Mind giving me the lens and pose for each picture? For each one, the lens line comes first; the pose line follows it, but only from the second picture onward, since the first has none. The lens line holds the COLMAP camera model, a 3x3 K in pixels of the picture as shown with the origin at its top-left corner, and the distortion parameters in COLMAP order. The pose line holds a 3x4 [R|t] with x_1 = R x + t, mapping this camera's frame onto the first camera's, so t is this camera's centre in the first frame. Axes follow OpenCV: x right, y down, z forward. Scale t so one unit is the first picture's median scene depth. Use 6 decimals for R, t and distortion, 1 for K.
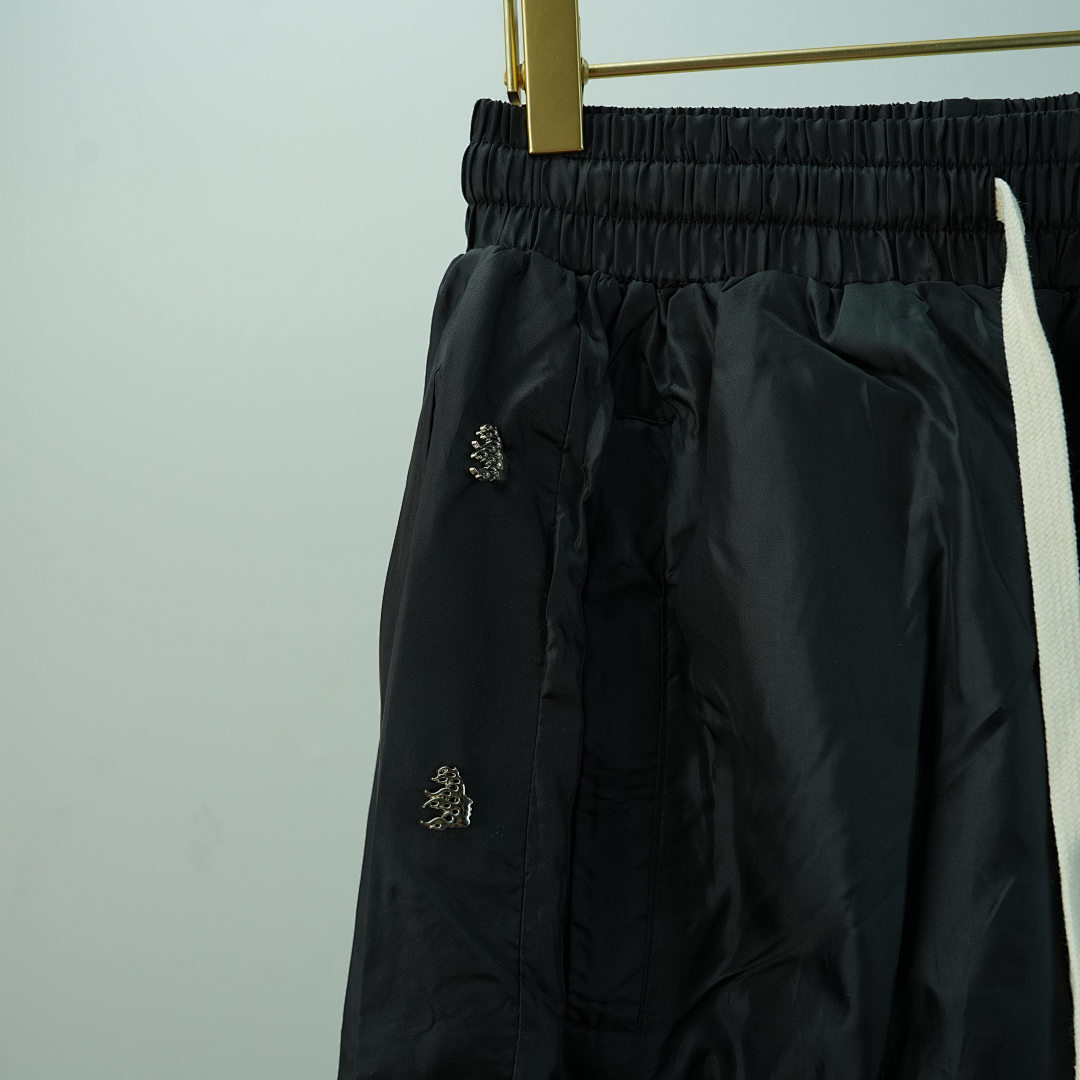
lens RADIAL K [[1102.6, 0, 540.0], [0, 1102.6, 540.0], [0, 0, 1]] dist [-0.010384, 0.010641]
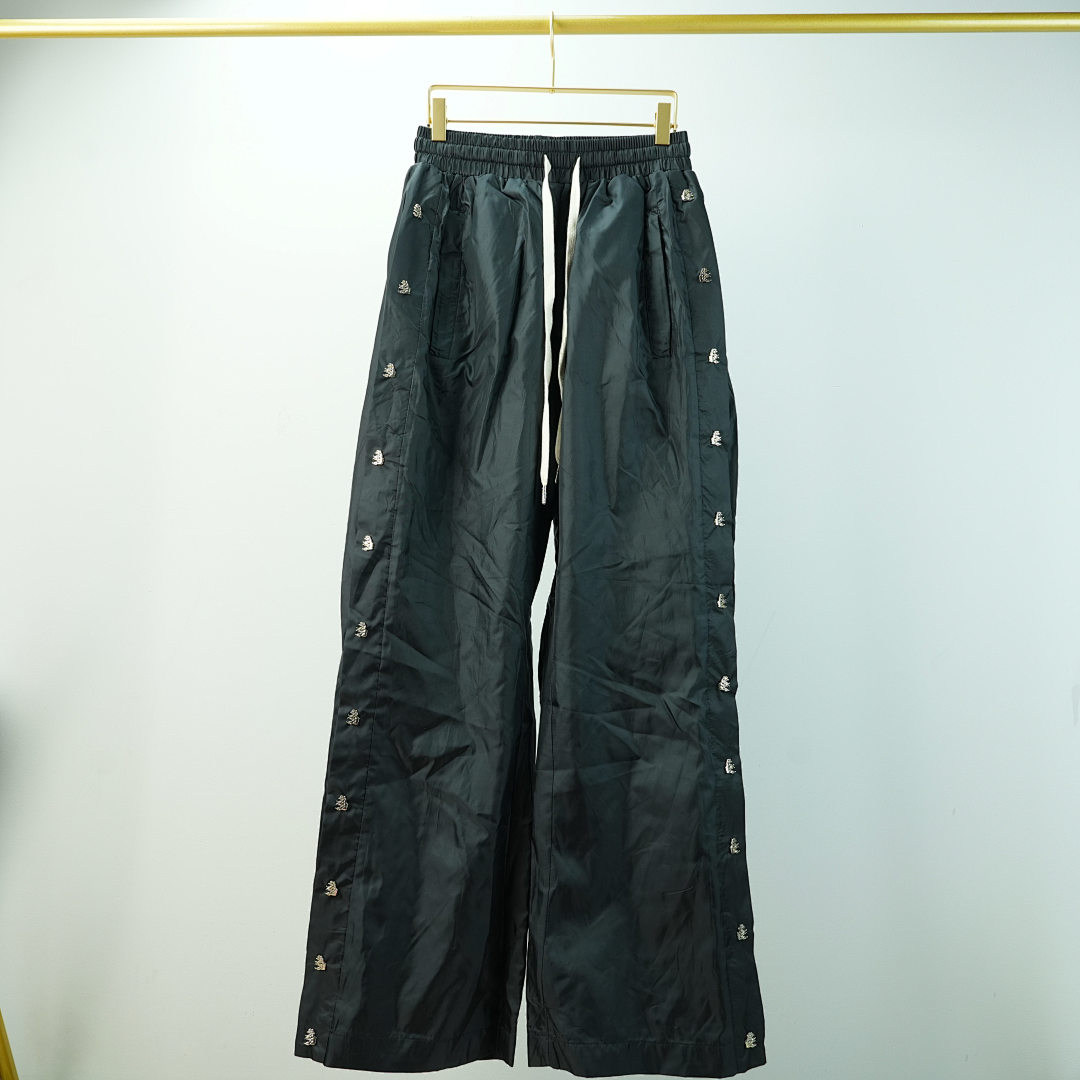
lens RADIAL K [[1102.6, 0, 540.0], [0, 1102.6, 540.0], [0, 0, 1]] dist [-0.010384, 0.010641]
pose [[0.994503, 0.049098, 0.092485, 0.082550], [-0.046811, 0.998546, -0.026747, 1.183426], [-0.093664, 0.022271, 0.995355, -2.972912]]
